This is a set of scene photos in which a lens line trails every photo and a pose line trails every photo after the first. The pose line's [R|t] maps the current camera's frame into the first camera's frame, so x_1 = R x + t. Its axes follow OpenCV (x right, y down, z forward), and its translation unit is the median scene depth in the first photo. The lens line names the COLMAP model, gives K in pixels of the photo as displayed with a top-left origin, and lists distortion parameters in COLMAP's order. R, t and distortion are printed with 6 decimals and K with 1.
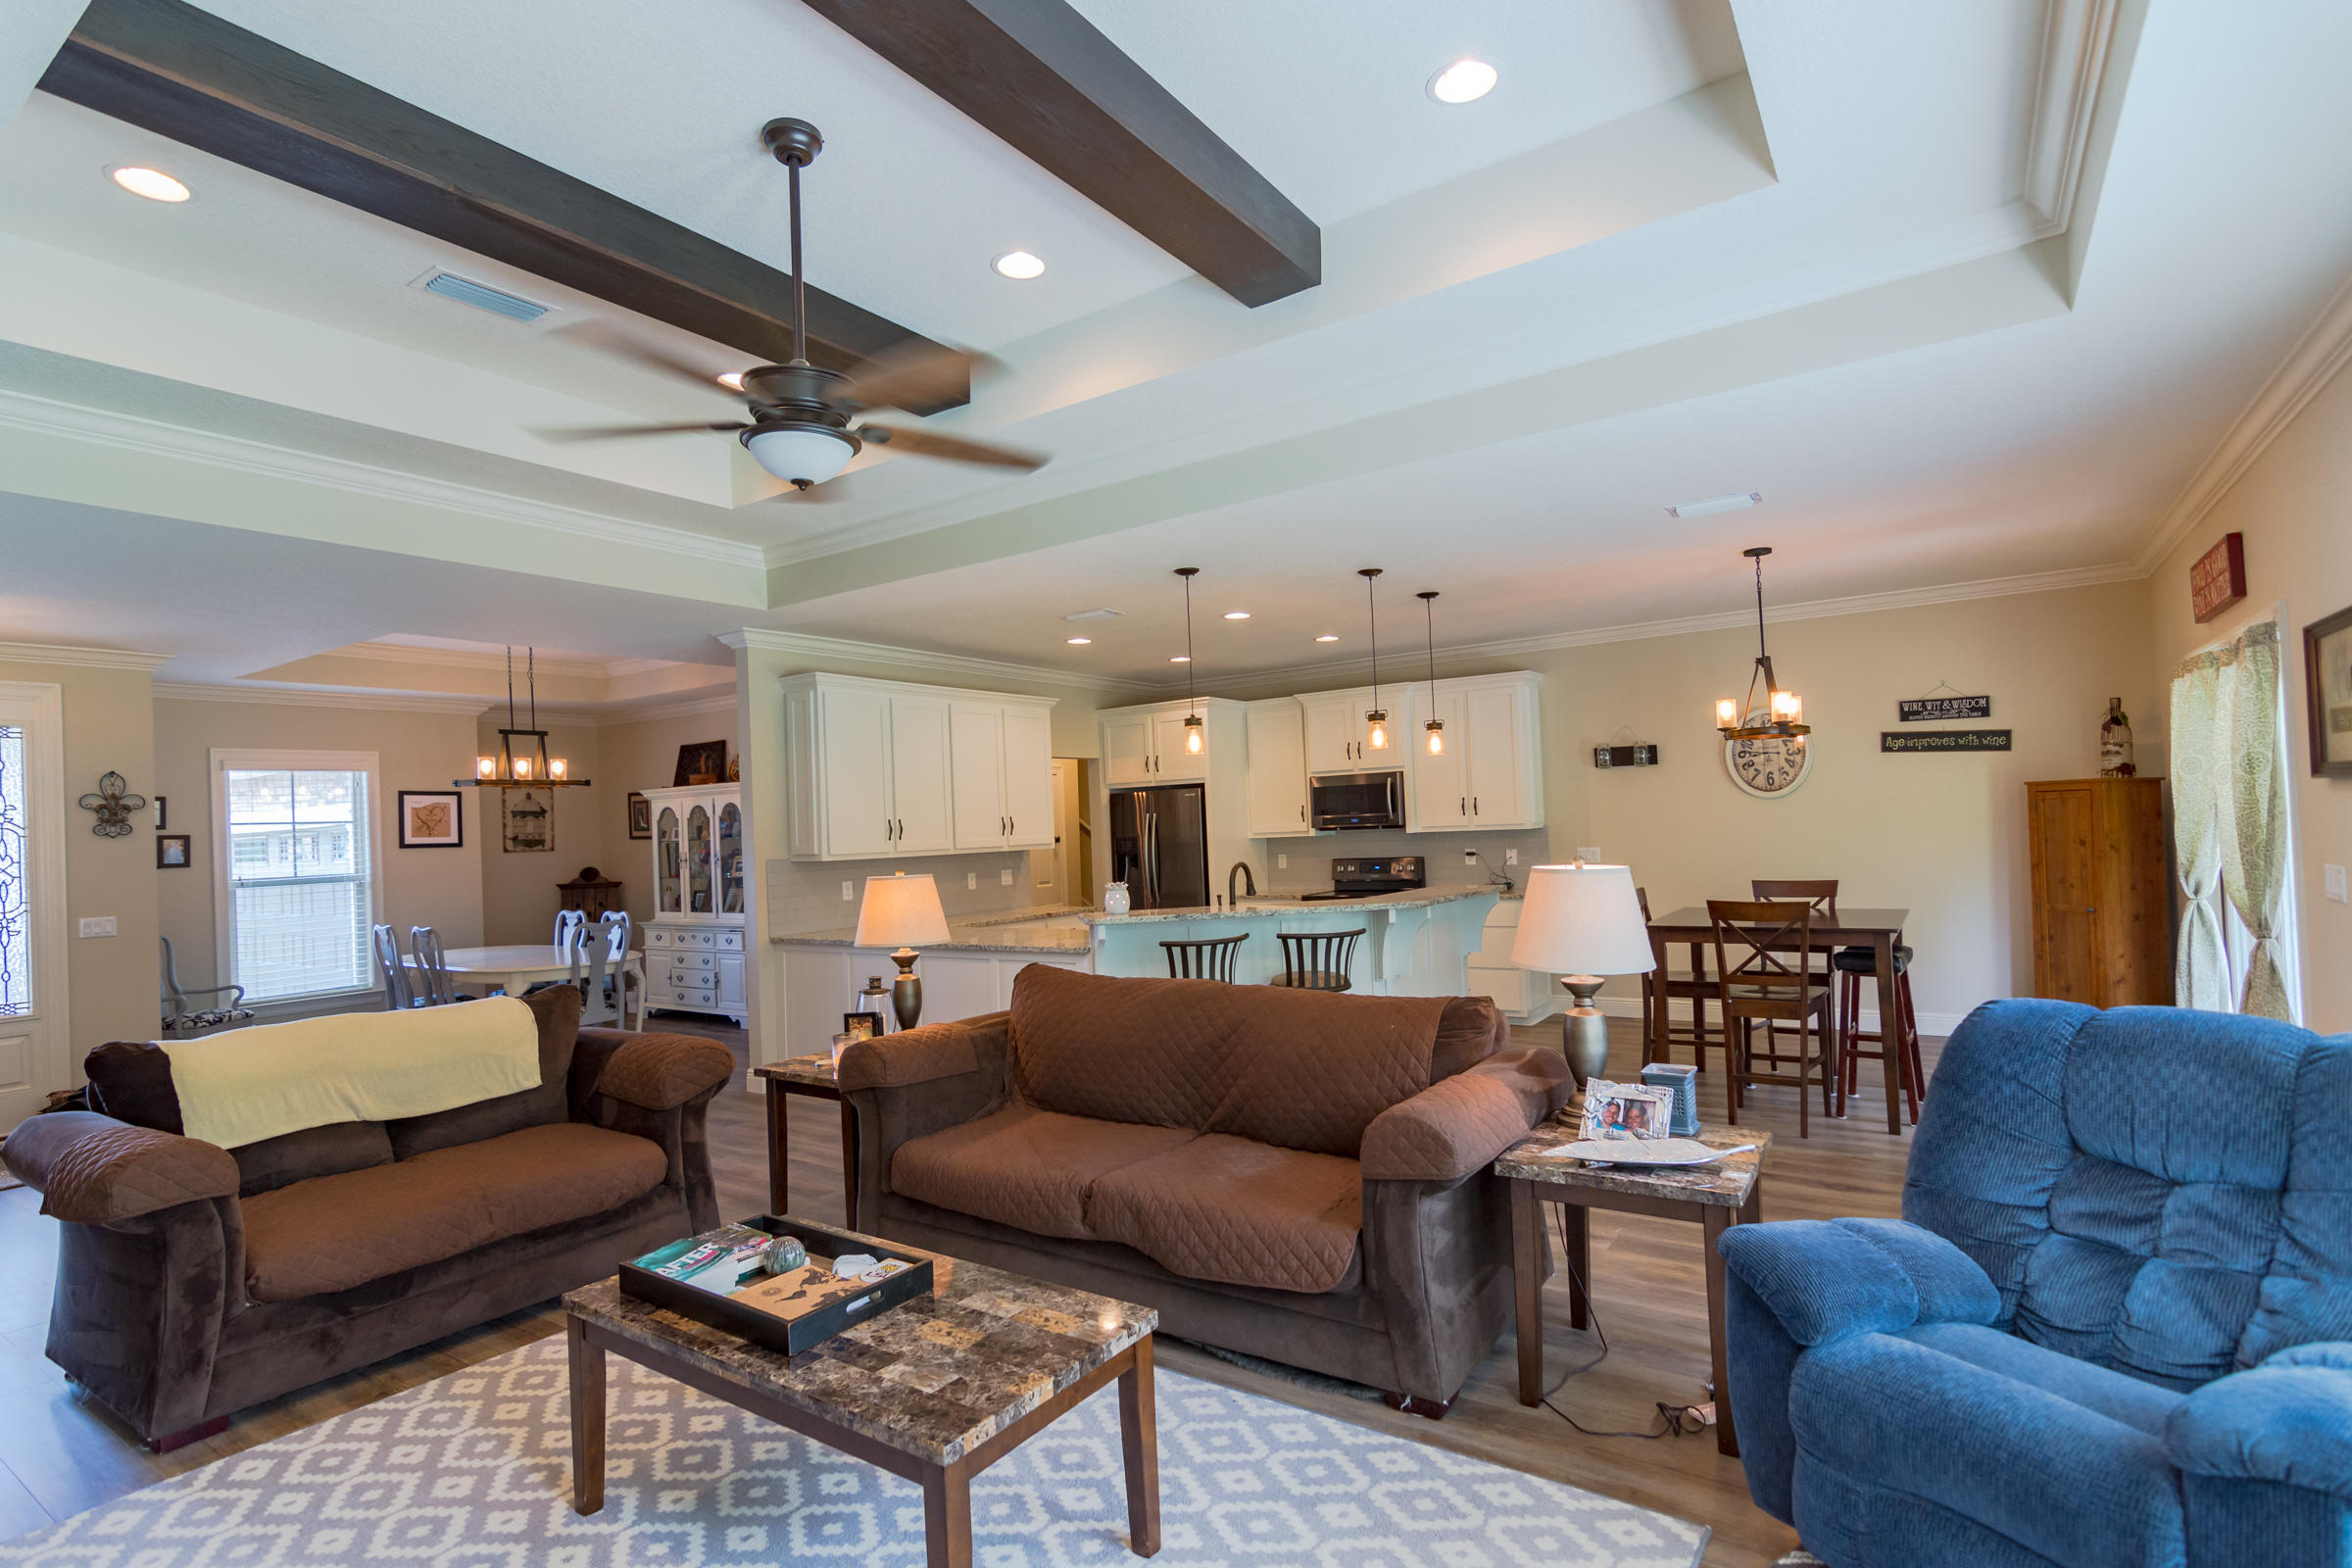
lens RADIAL K [[1155.0, 0, 1159.0], [0, 1155.0, 796.8], [0, 0, 1]] dist [-0.007021, 0.005333]
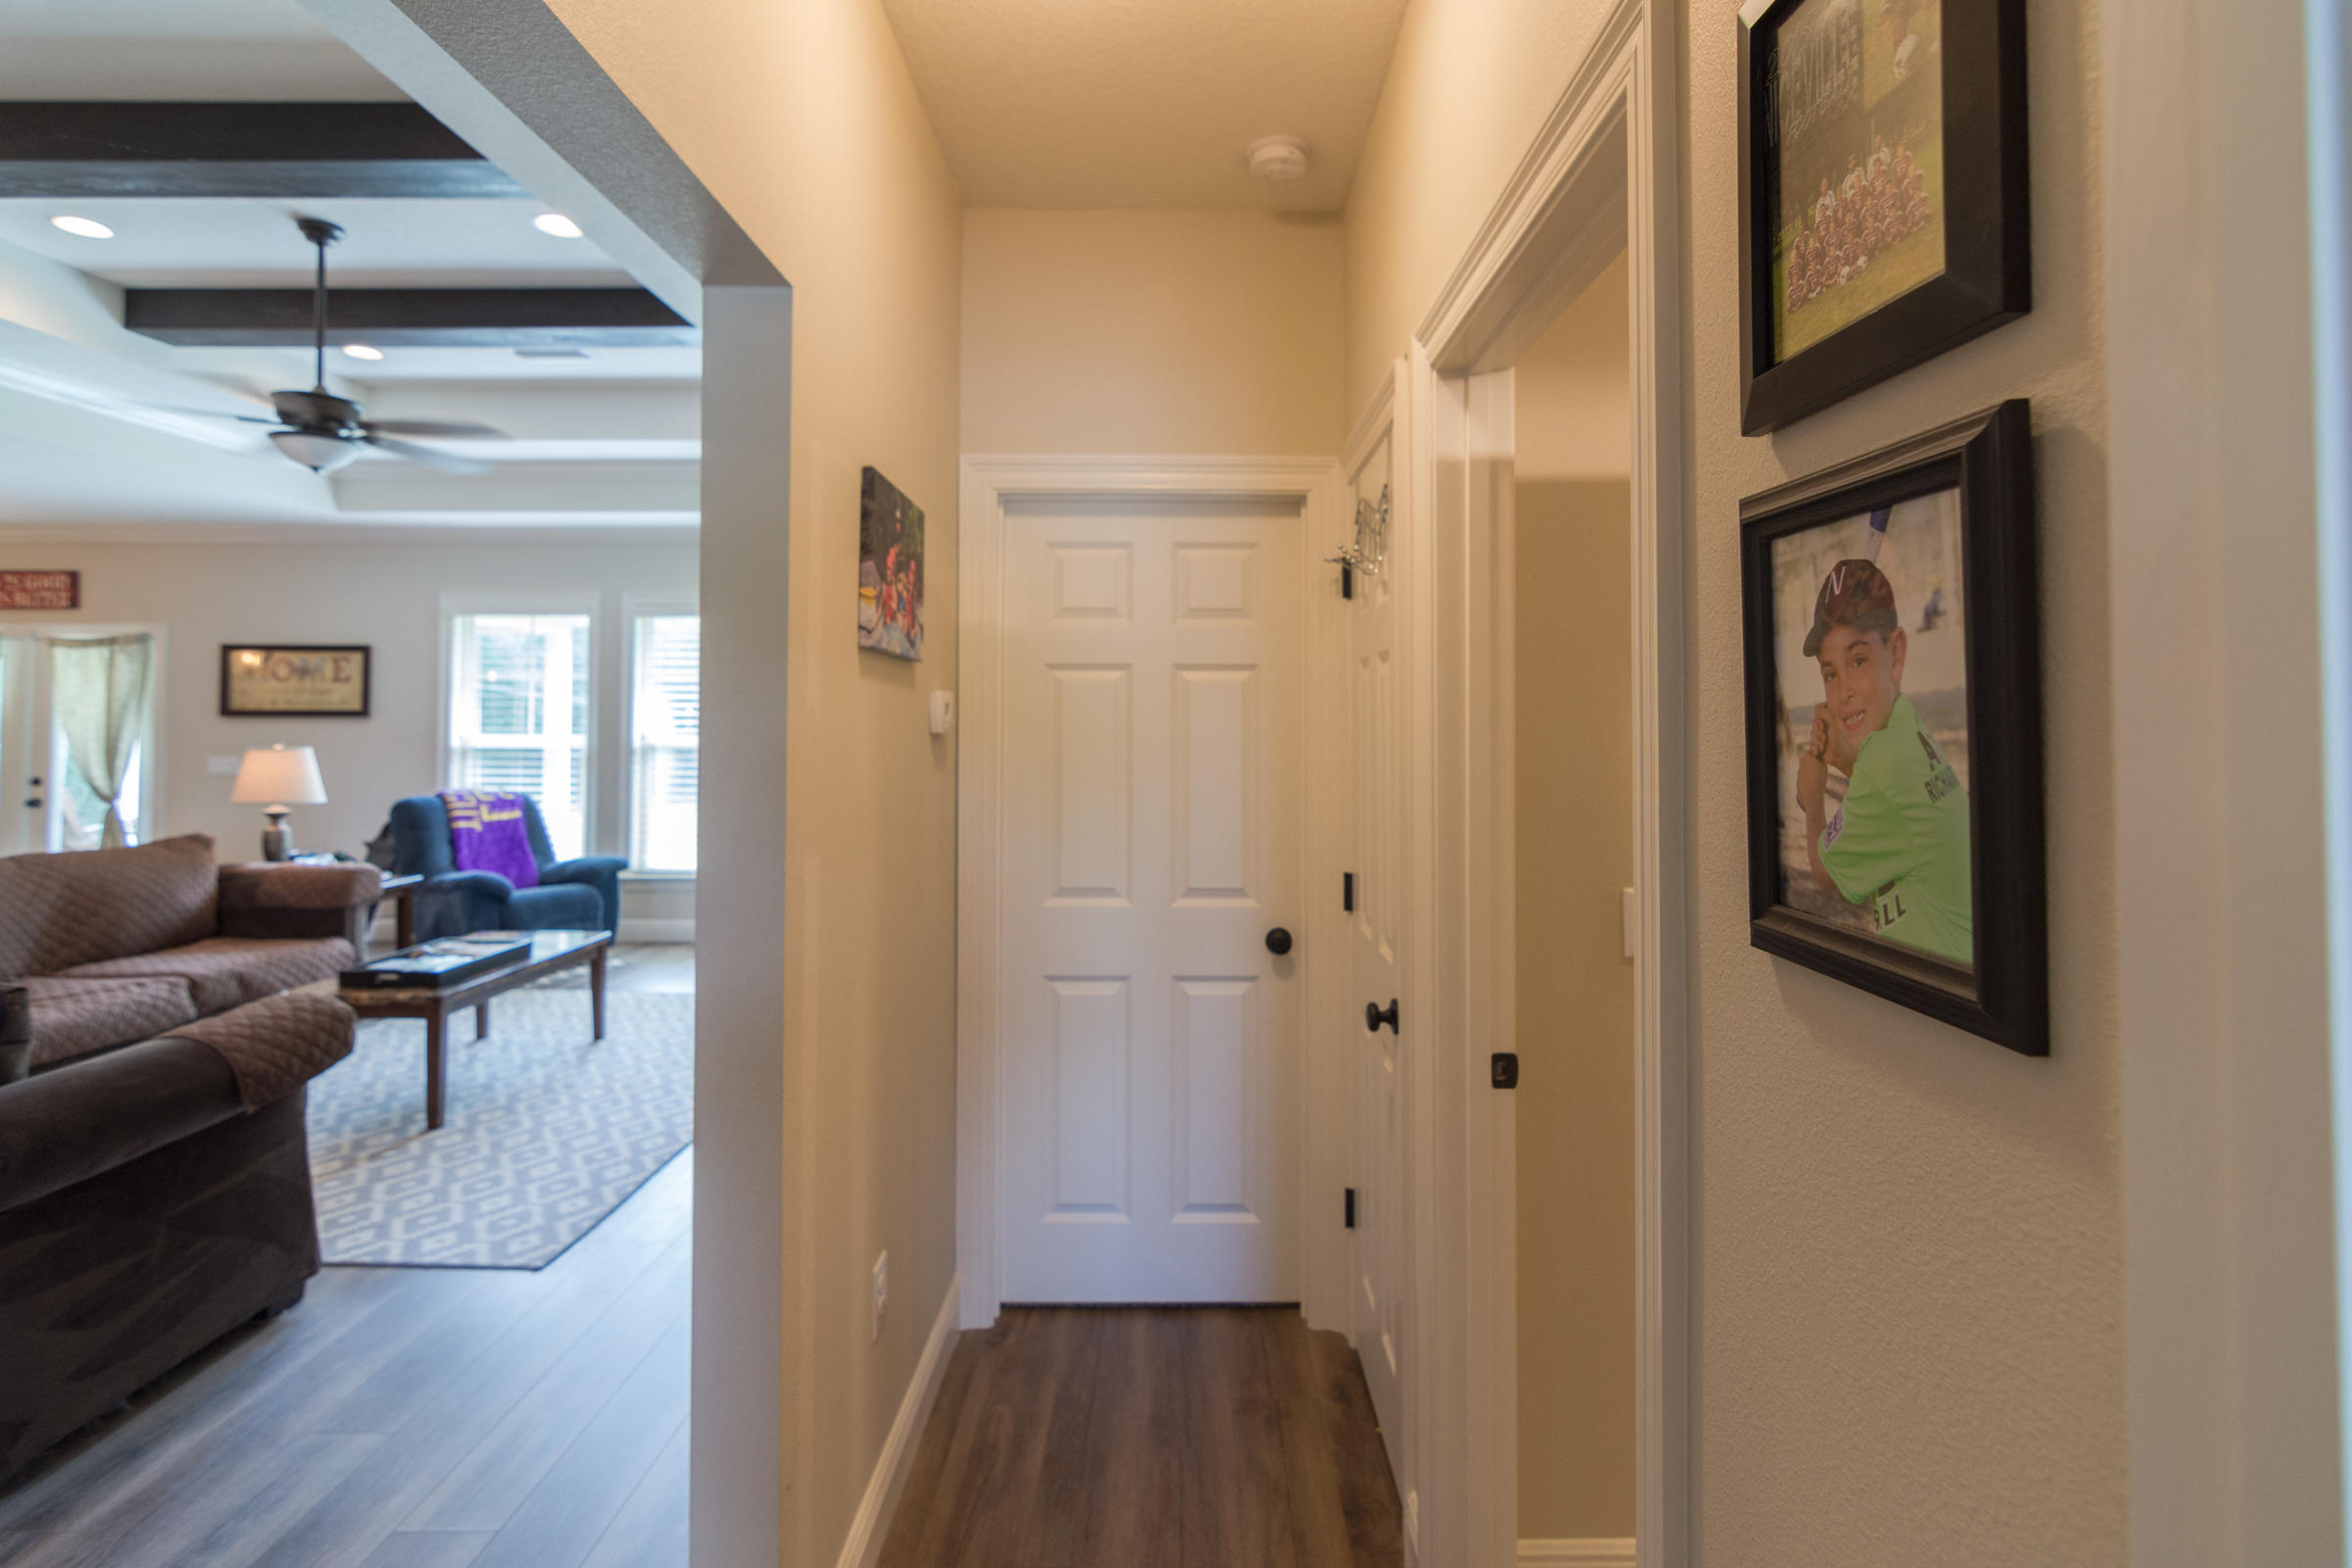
lens RADIAL K [[1155.0, 0, 1182.1], [0, 1155.0, 690.4], [0, 0, 1]] dist [-0.007021, 0.005333]
pose [[-0.567813, 0.058754, 0.821058, -0.838774], [-0.000857, 0.997407, -0.071967, 0.041833], [-0.823157, -0.041568, -0.566290, 0.370579]]
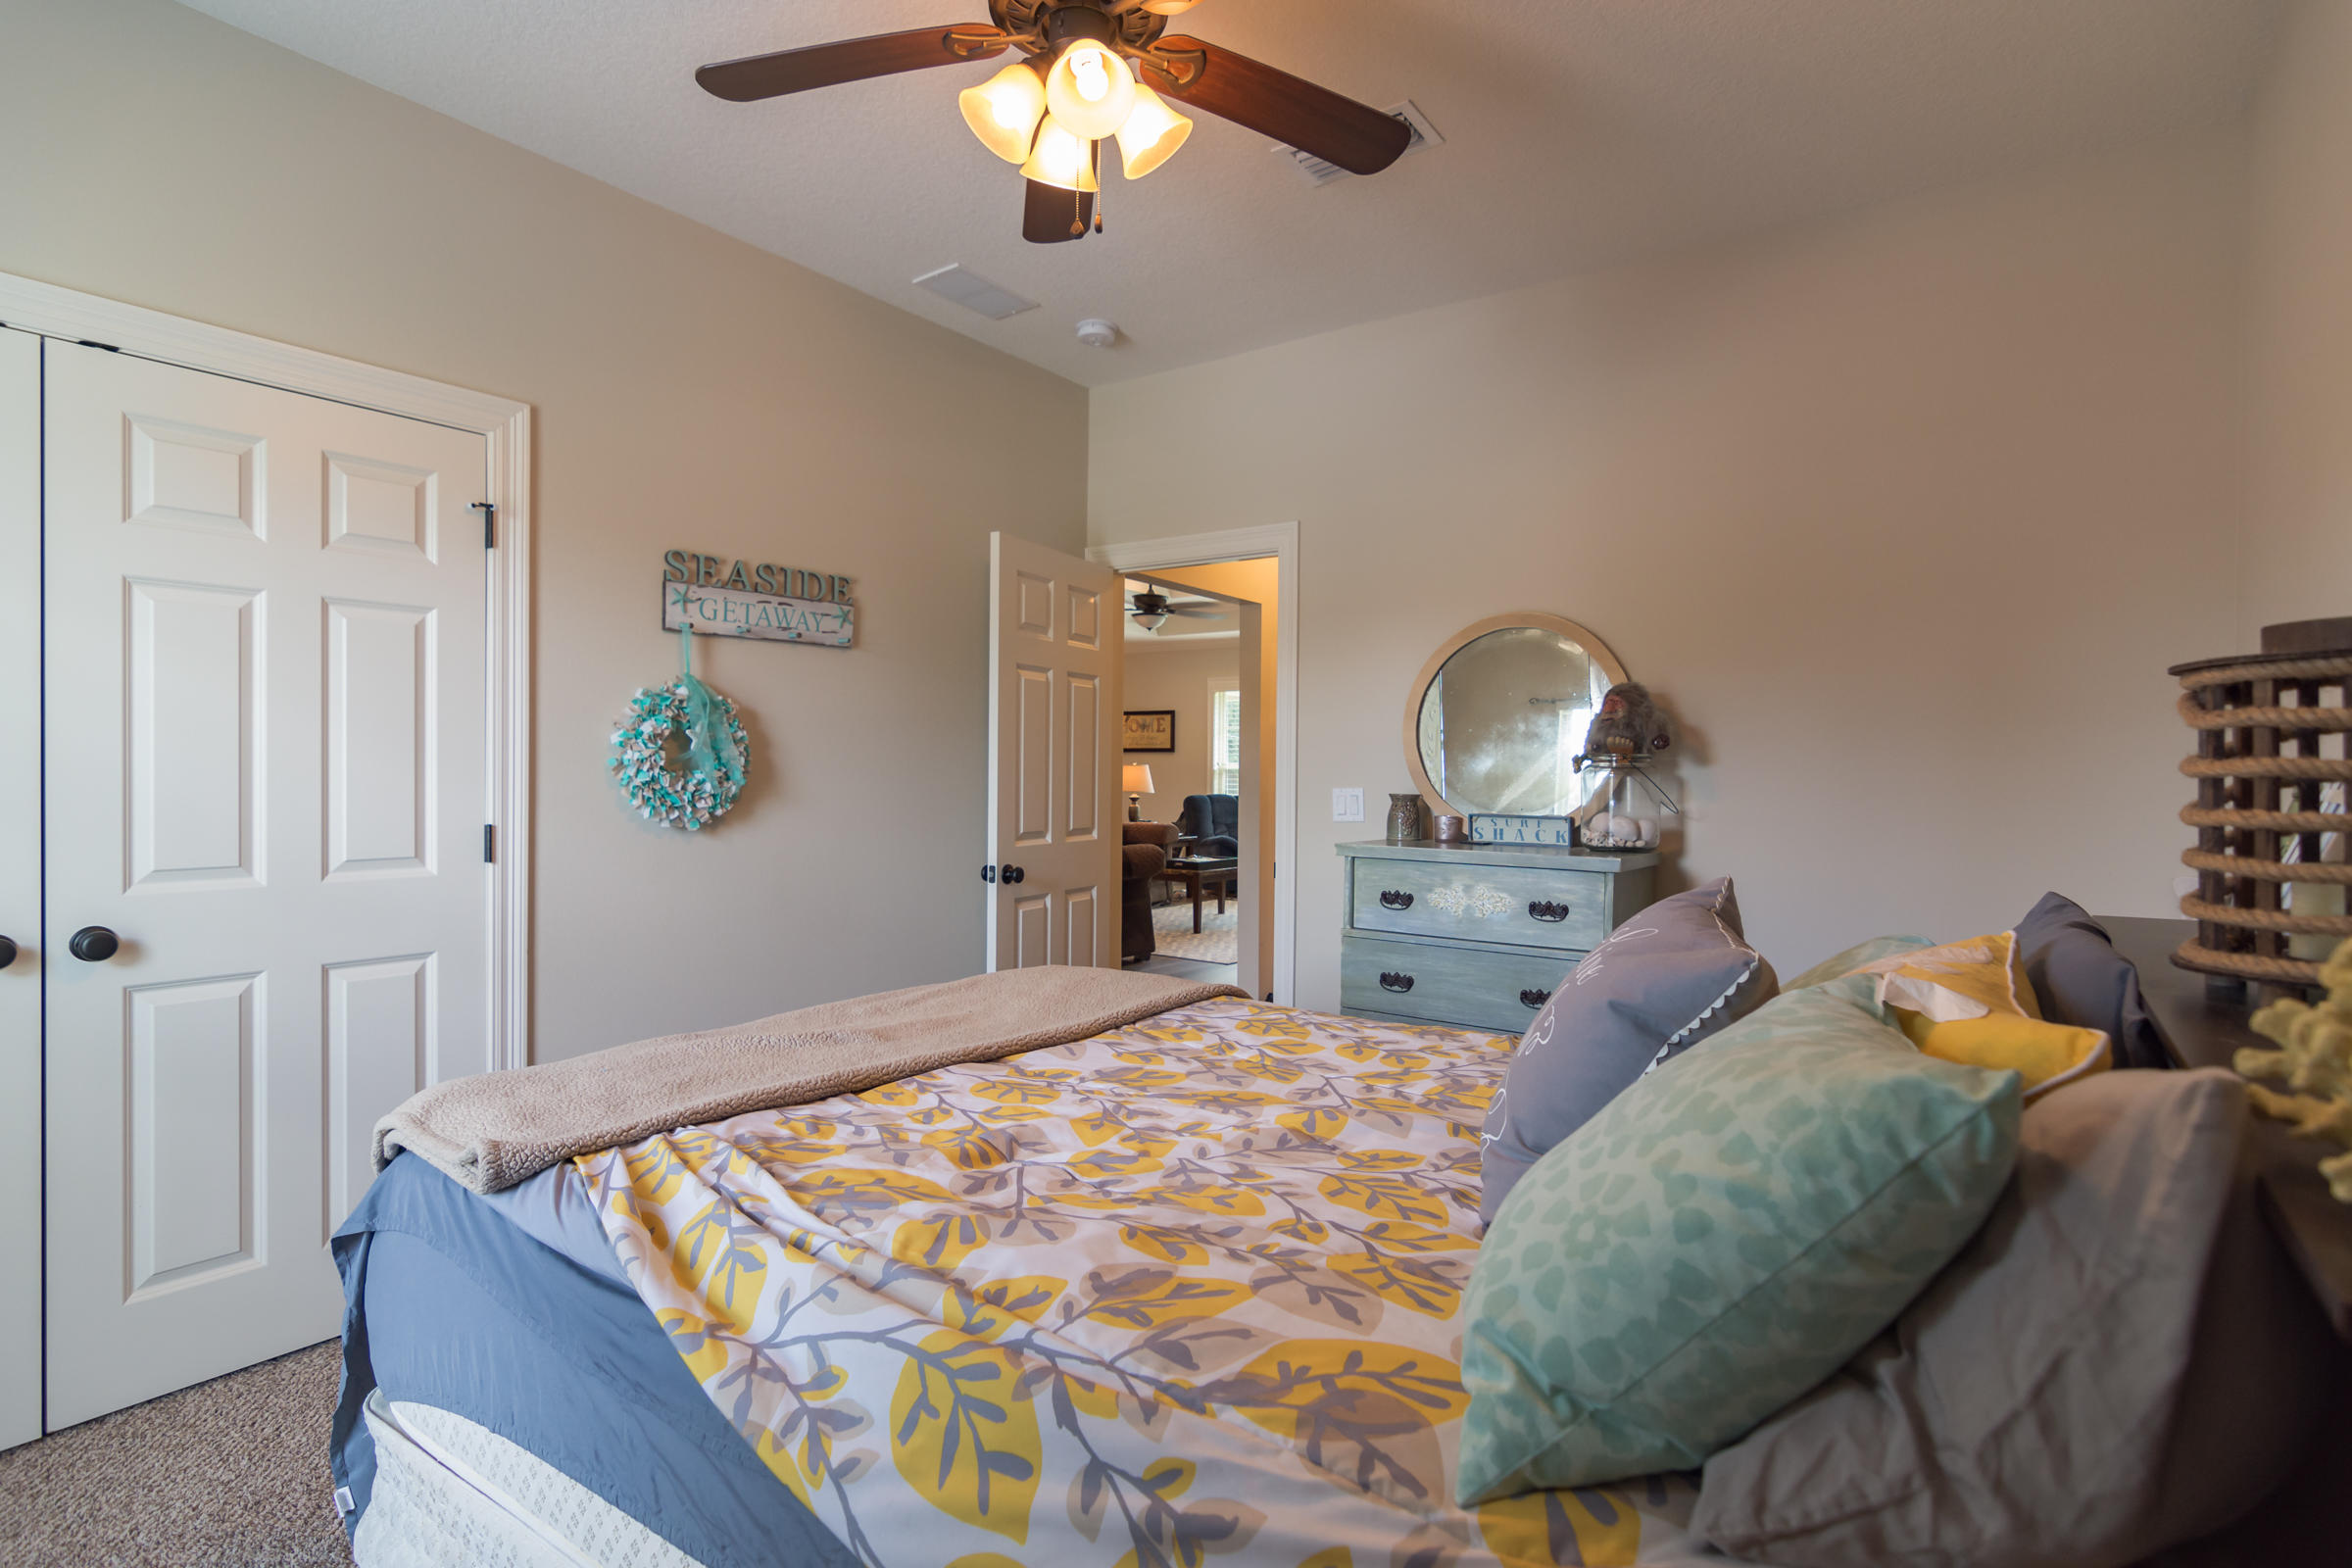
lens RADIAL K [[1155.0, 0, 1178.1], [0, 1155.0, 785.7], [0, 0, 1]] dist [-0.007021, 0.005333]
pose [[0.012716, 0.031315, 0.999429, -1.354951], [-0.036243, 0.998867, -0.030836, 0.098406], [-0.999262, -0.035830, 0.013836, 0.352376]]
